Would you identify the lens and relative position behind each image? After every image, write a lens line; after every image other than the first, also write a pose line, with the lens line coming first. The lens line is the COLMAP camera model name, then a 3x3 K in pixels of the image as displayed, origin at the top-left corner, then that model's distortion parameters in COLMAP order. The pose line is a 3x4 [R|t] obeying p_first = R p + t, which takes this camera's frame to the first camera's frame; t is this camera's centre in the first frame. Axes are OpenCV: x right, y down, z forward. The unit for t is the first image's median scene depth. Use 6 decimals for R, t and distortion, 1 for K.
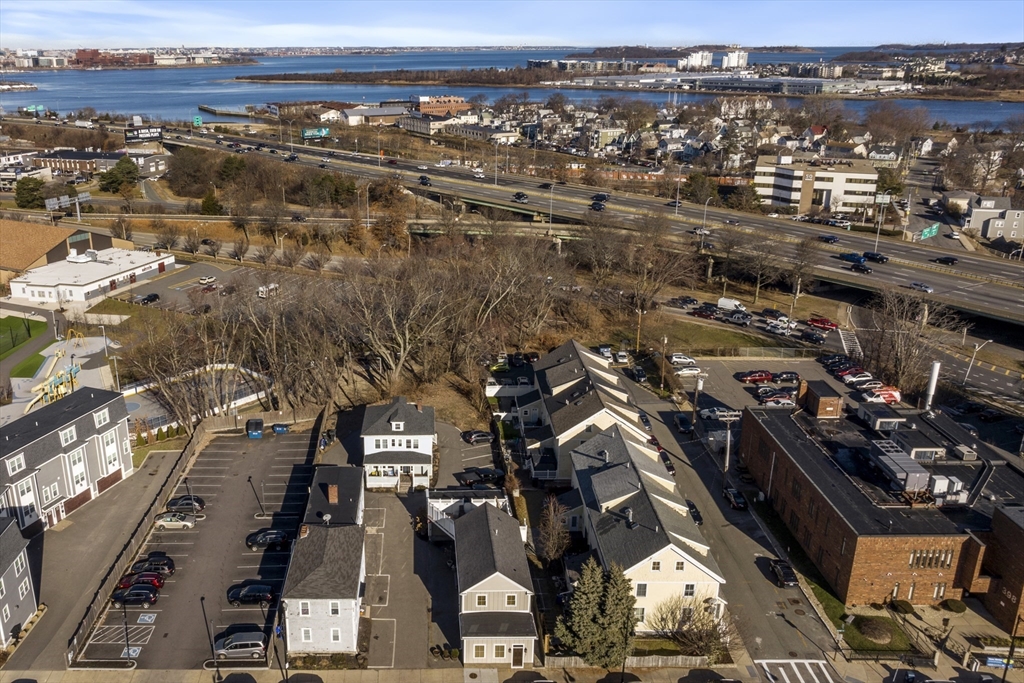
lens RADIAL K [[860.0, 0, 413.7], [0, 860.0, 328.6], [0, 0, 1]] dist [-0.014391, -0.003929]
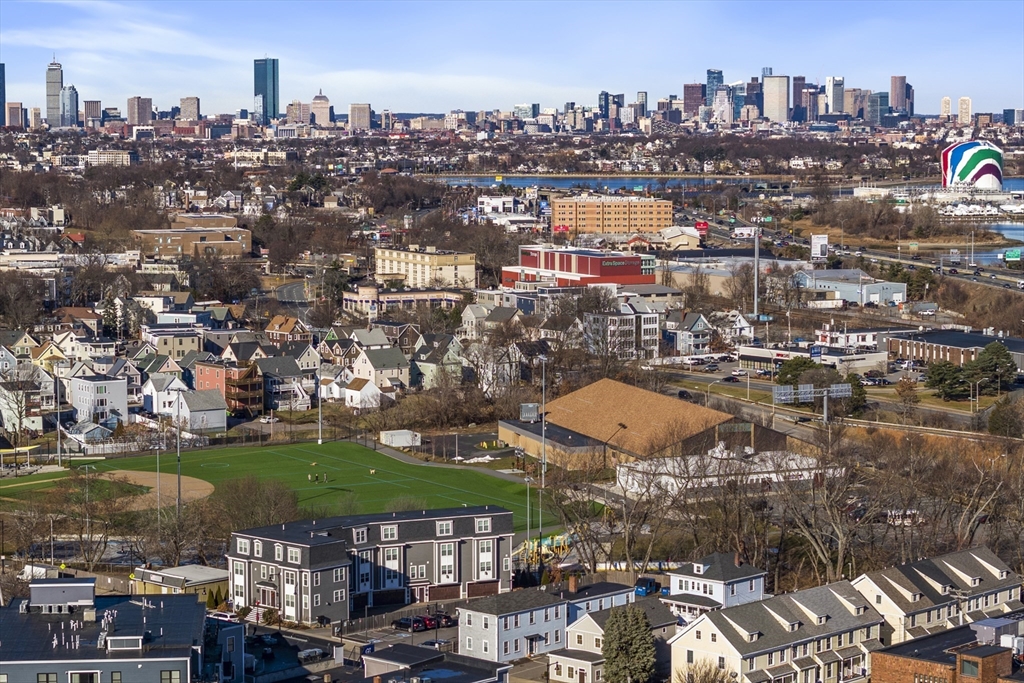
lens RADIAL K [[2454.7, 0, 504.6], [0, 2454.7, 343.3], [0, 0, 1]] dist [-0.067333, 0.000000]
pose [[0.737318, 0.070793, -0.671826, 1.715418], [-0.216250, 0.966897, -0.135445, 0.295709], [0.639998, 0.245148, 0.728220, -1.284599]]
